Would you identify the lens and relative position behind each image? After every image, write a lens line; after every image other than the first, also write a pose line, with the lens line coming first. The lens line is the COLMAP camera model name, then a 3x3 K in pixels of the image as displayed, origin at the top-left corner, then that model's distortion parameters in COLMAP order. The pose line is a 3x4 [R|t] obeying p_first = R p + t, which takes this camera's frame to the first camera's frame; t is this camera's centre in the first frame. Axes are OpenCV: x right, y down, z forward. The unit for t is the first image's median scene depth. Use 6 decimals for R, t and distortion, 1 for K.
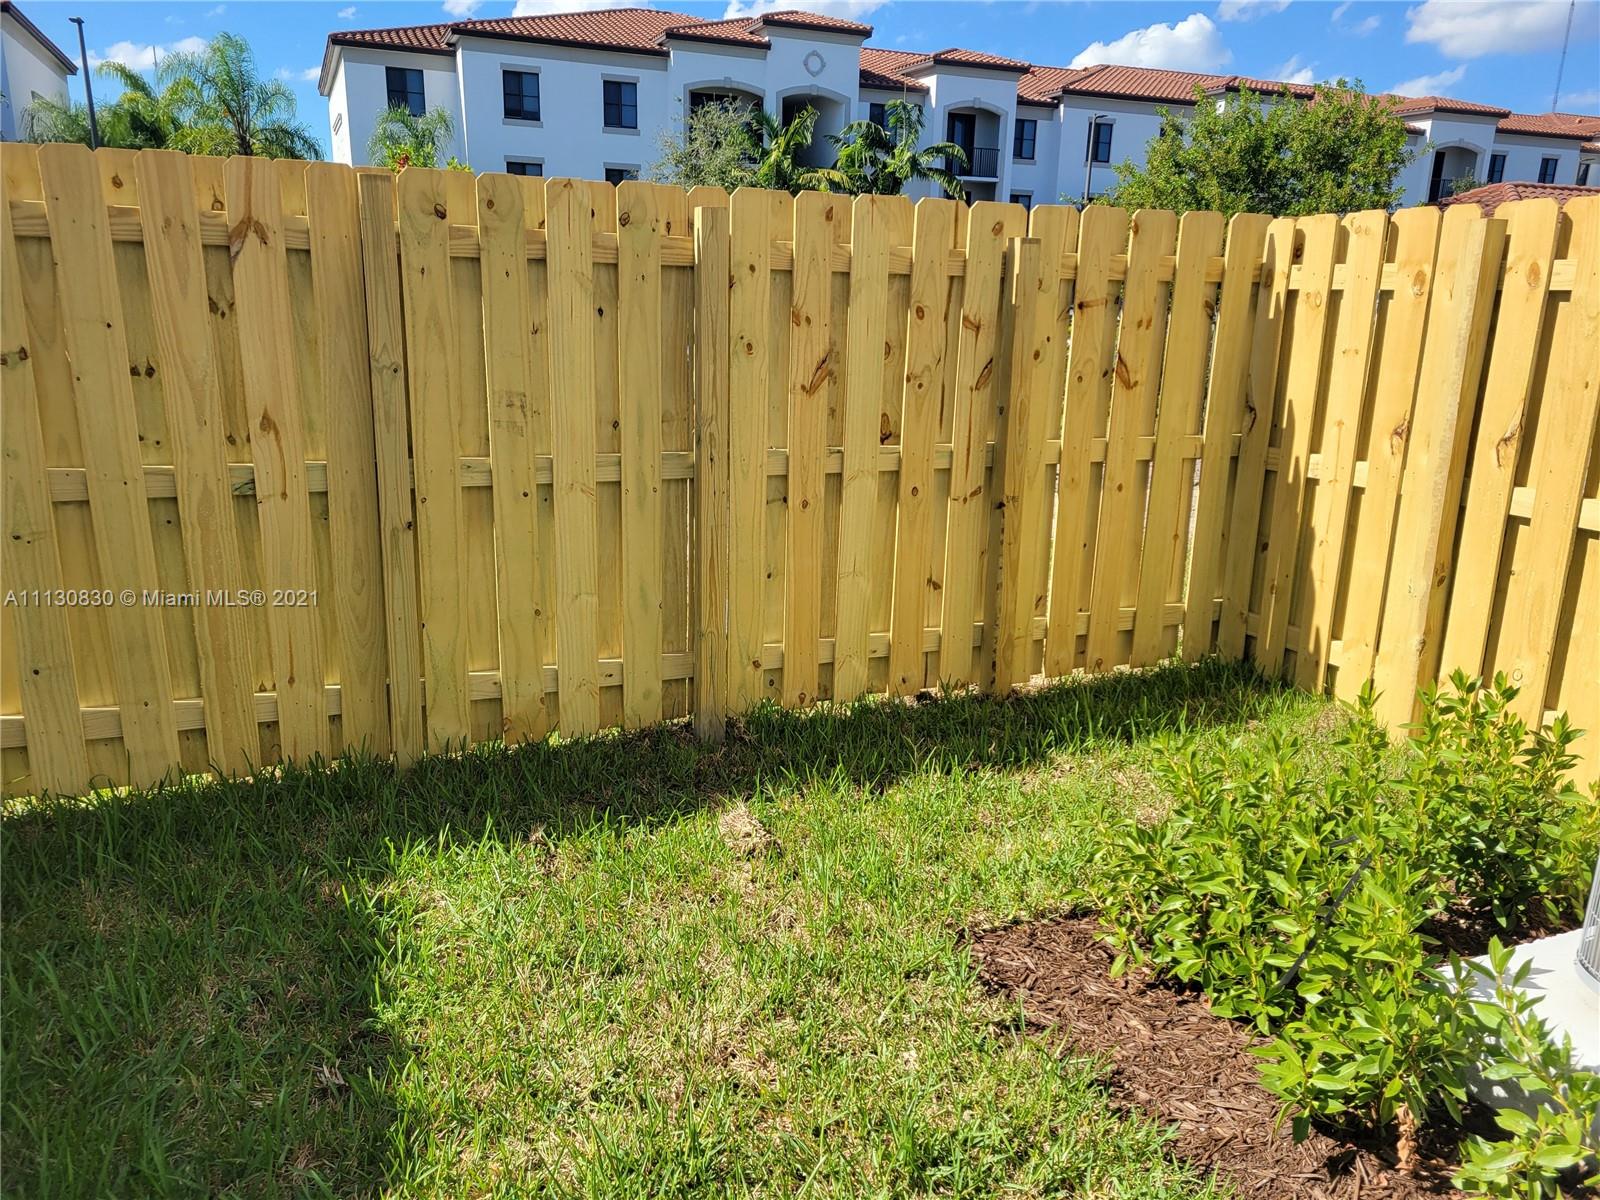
lens RADIAL K [[1200.2, 0, 805.1], [0, 1200.2, 607.6], [0, 0, 1]] dist [0.050556, -0.024153]
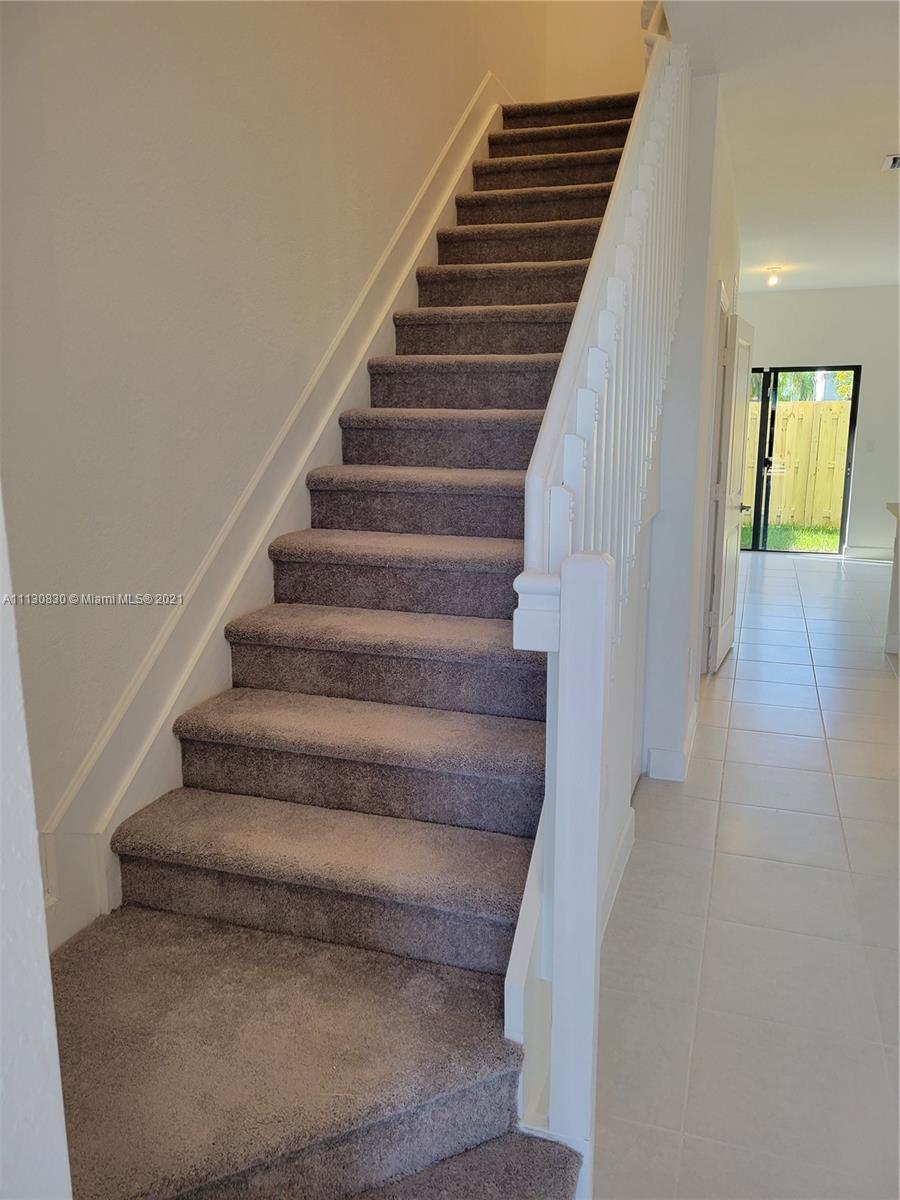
lens RADIAL K [[900.1, 0, 456.6], [0, 900.1, 597.8], [0, 0, 1]] dist [0.050556, -0.024153]
pose [[0.751961, 0.104496, -0.650872, 0.873428], [-0.149031, 0.988741, -0.013438, 0.592012], [0.642140, 0.107105, 0.759068, -2.265355]]
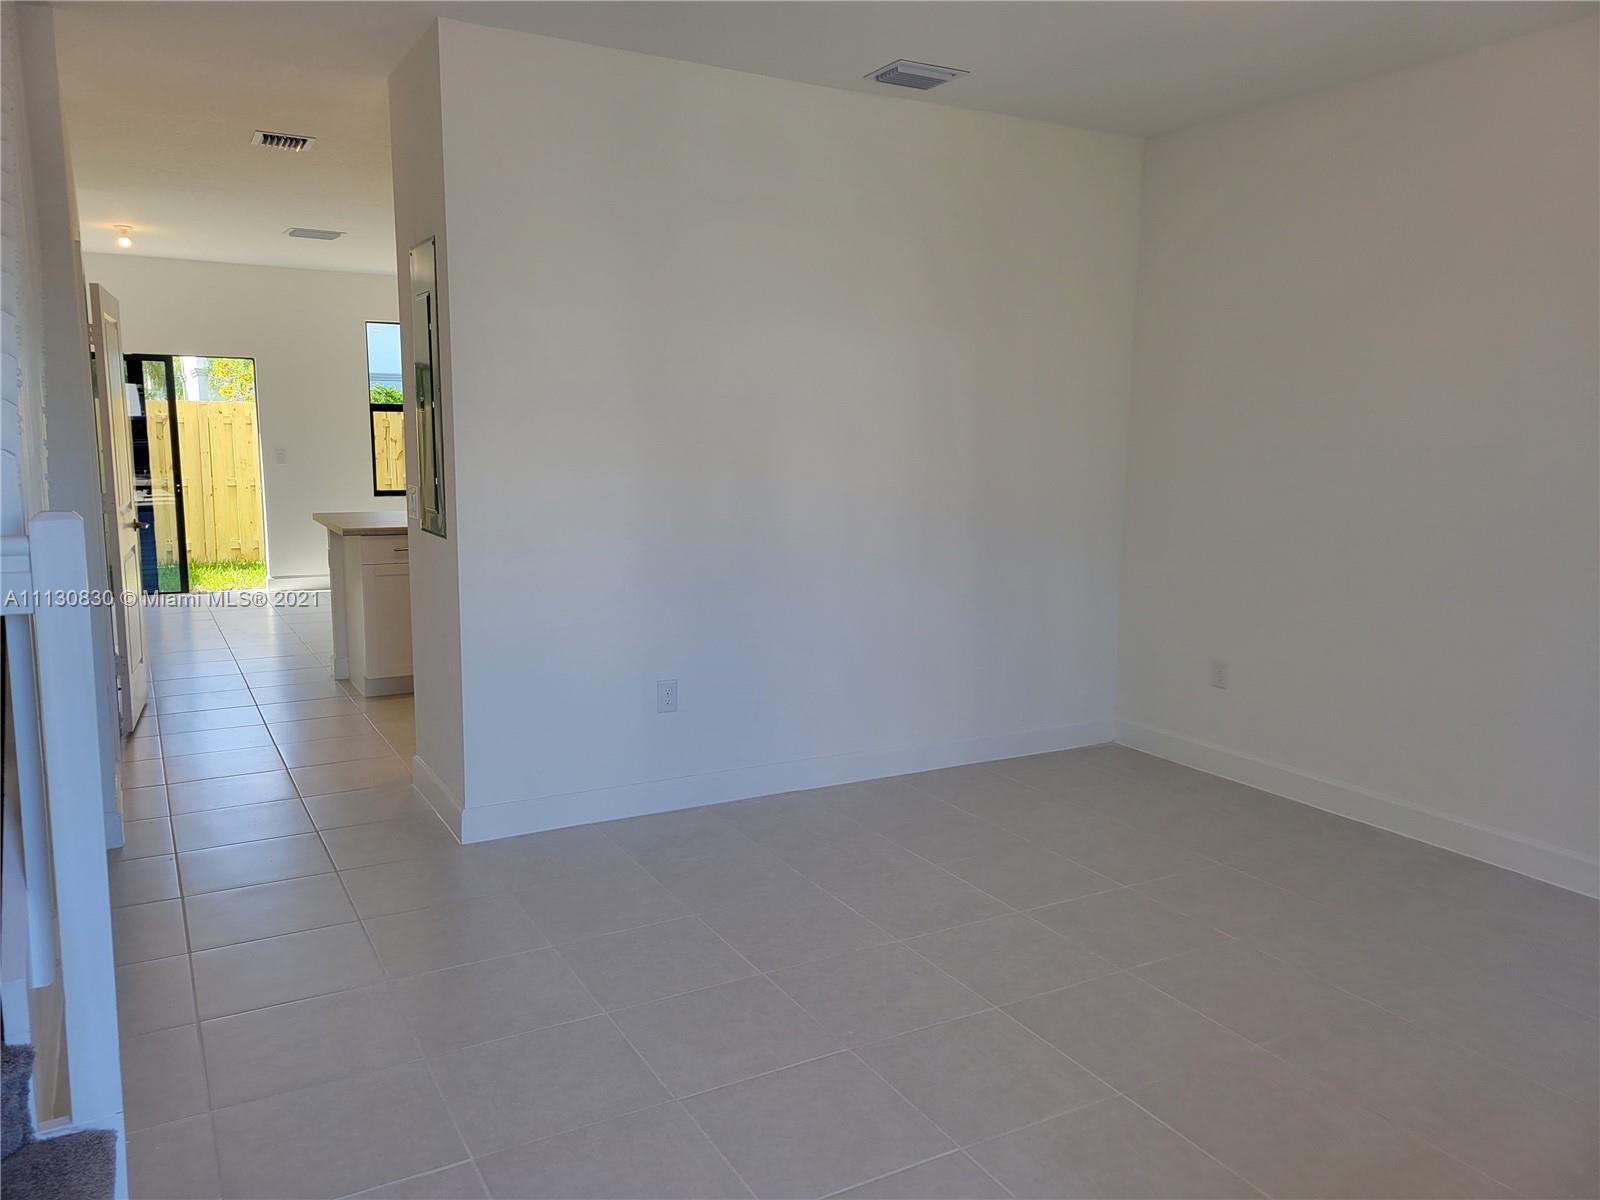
lens RADIAL K [[1200.2, 0, 812.1], [0, 1200.2, 599.2], [0, 0, 1]] dist [0.050556, -0.024153]
pose [[0.992629, -0.034265, 0.116252, 0.923100], [0.047659, 0.992282, -0.114476, 0.667497], [-0.111432, 0.119173, 0.986601, -2.478213]]
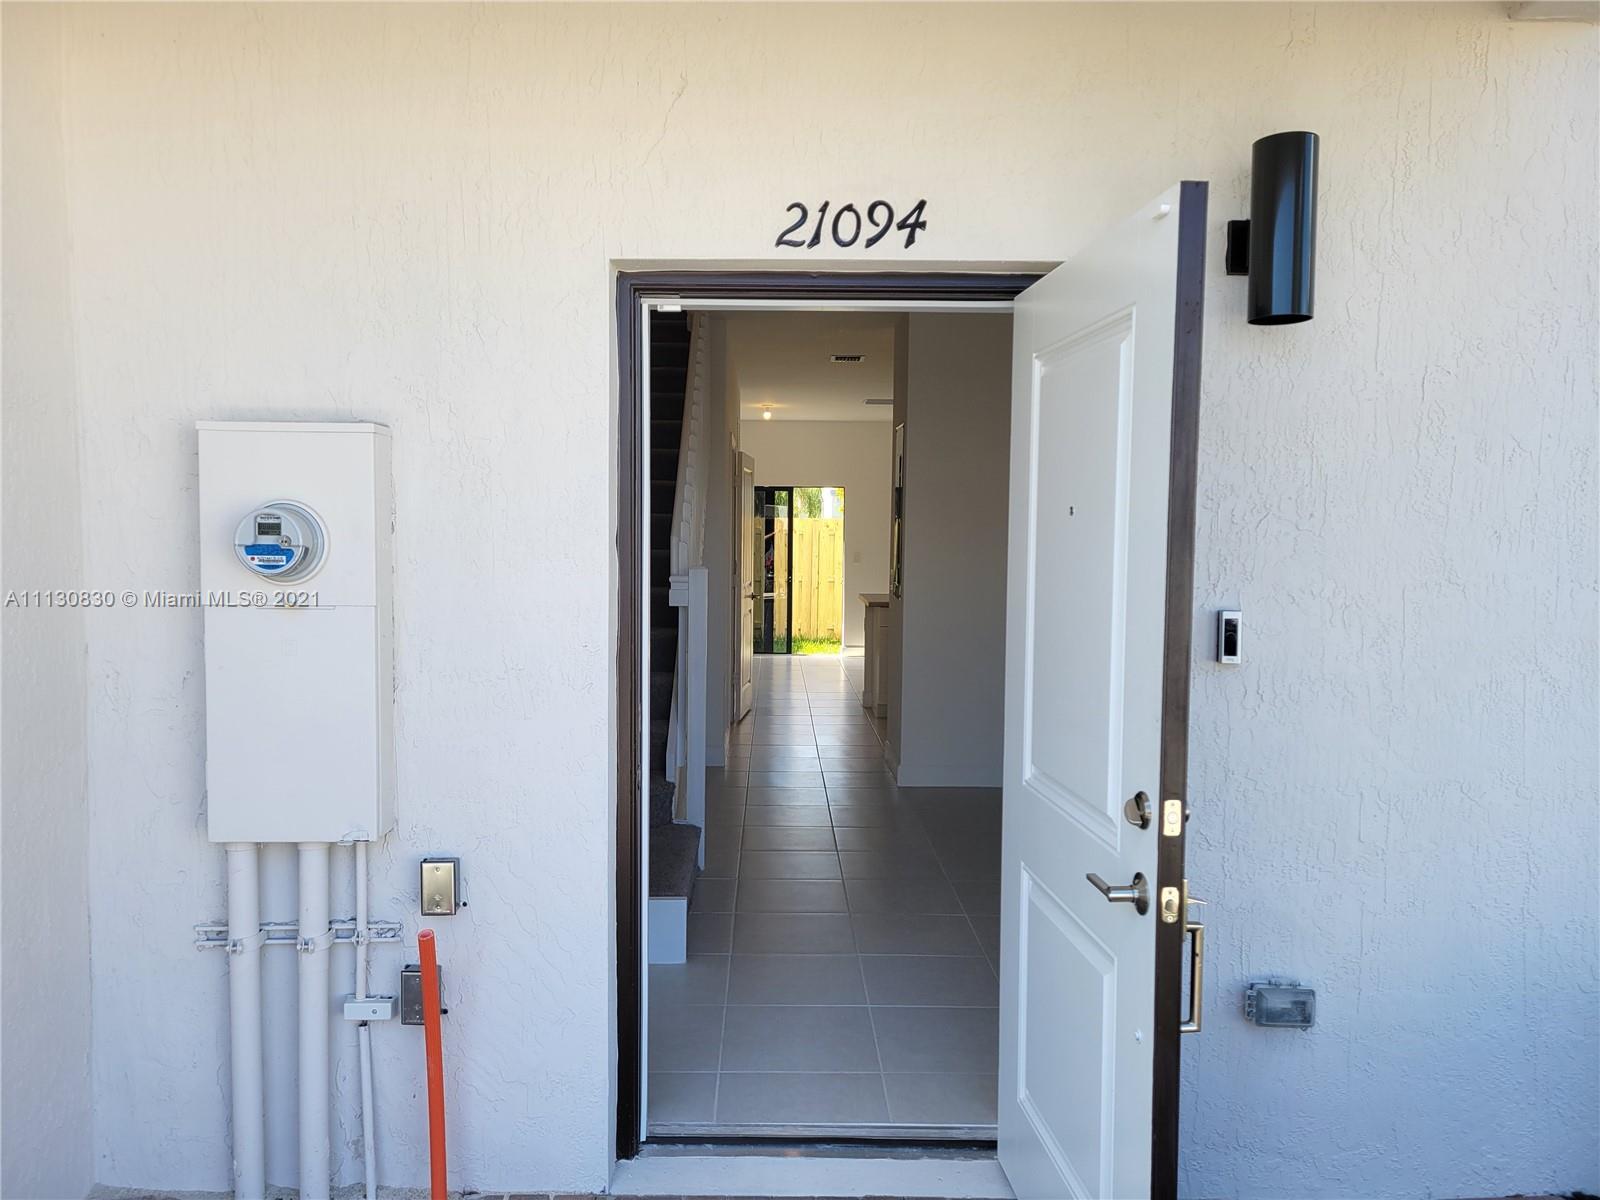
lens RADIAL K [[1200.2, 0, 796.0], [0, 1200.2, 610.5], [0, 0, 1]] dist [0.050556, -0.024153]
pose [[0.929653, 0.008030, -0.368349, 1.217650], [-0.082403, 0.978968, -0.186632, 0.823599], [0.359103, 0.203856, 0.910762, -3.024153]]
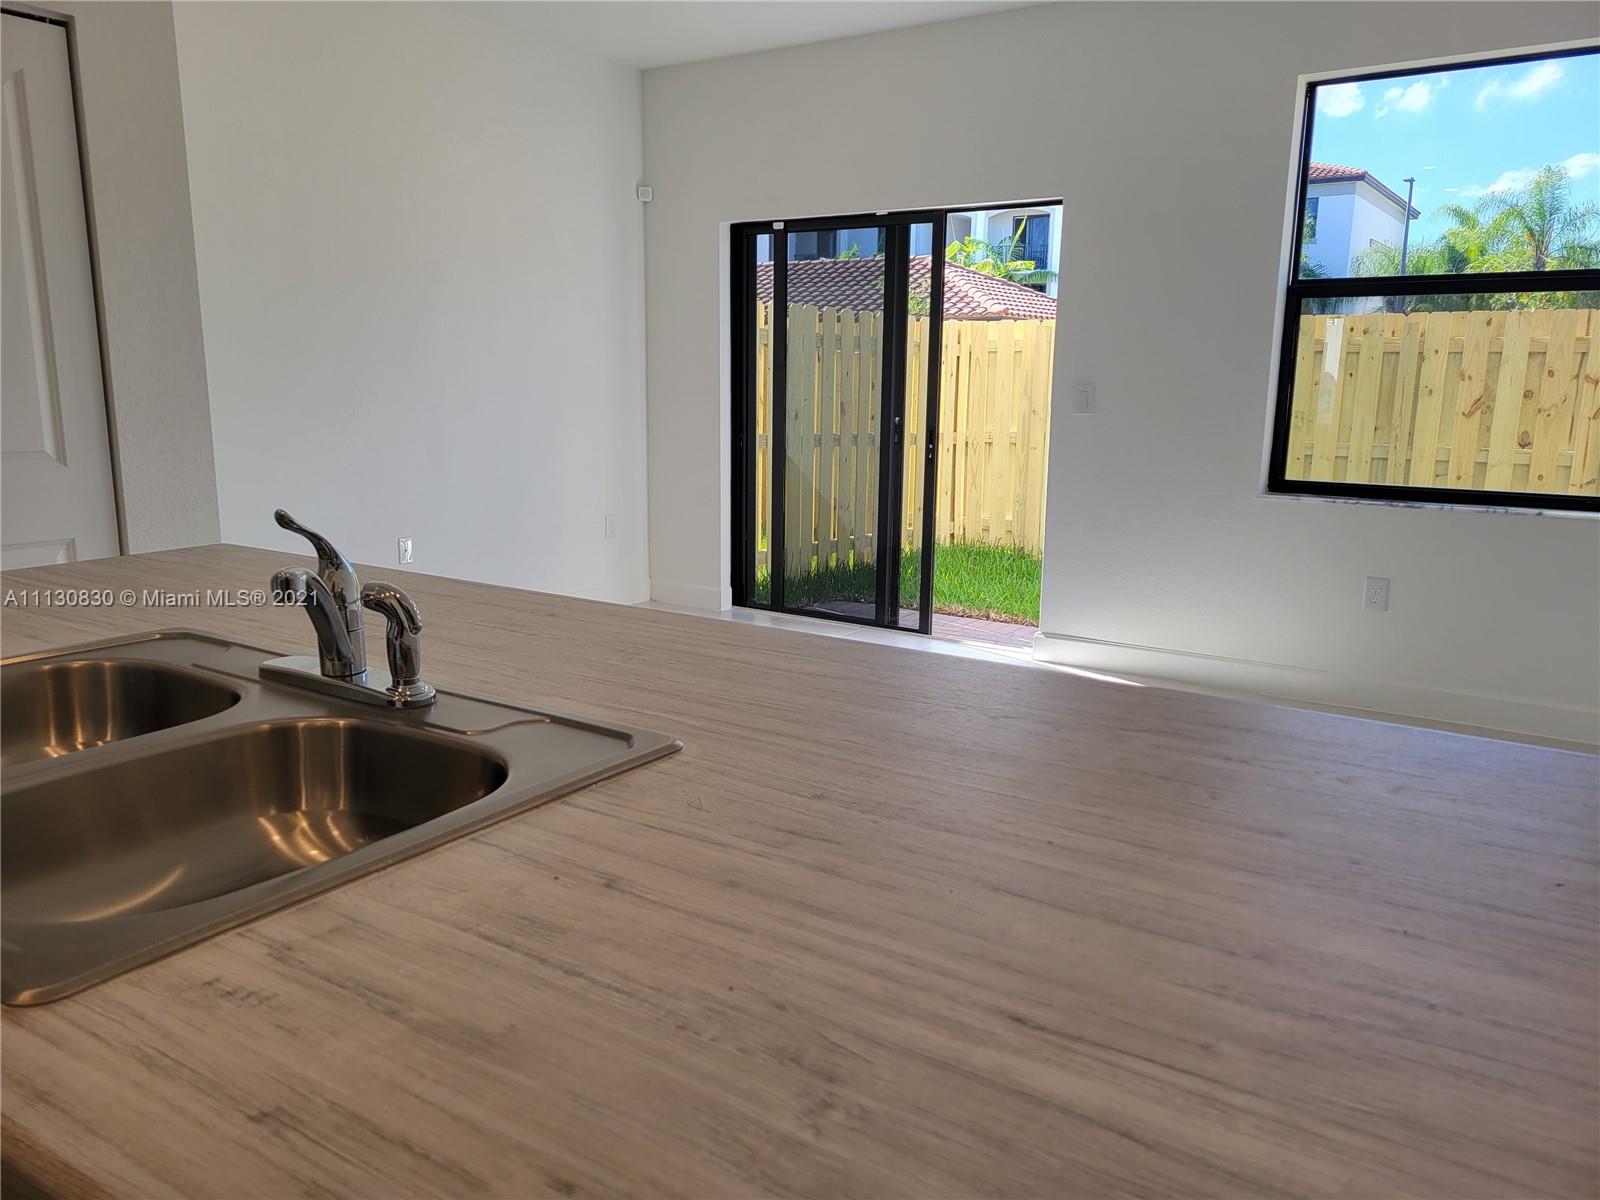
lens RADIAL K [[1200.2, 0, 800.0], [0, 1200.2, 597.7], [0, 0, 1]] dist [0.050556, -0.024153]
pose [[0.547359, 0.138930, -0.825286, 1.022573], [-0.217056, 0.975947, 0.020333, 0.277236], [0.808261, 0.168004, 0.564349, -0.836233]]
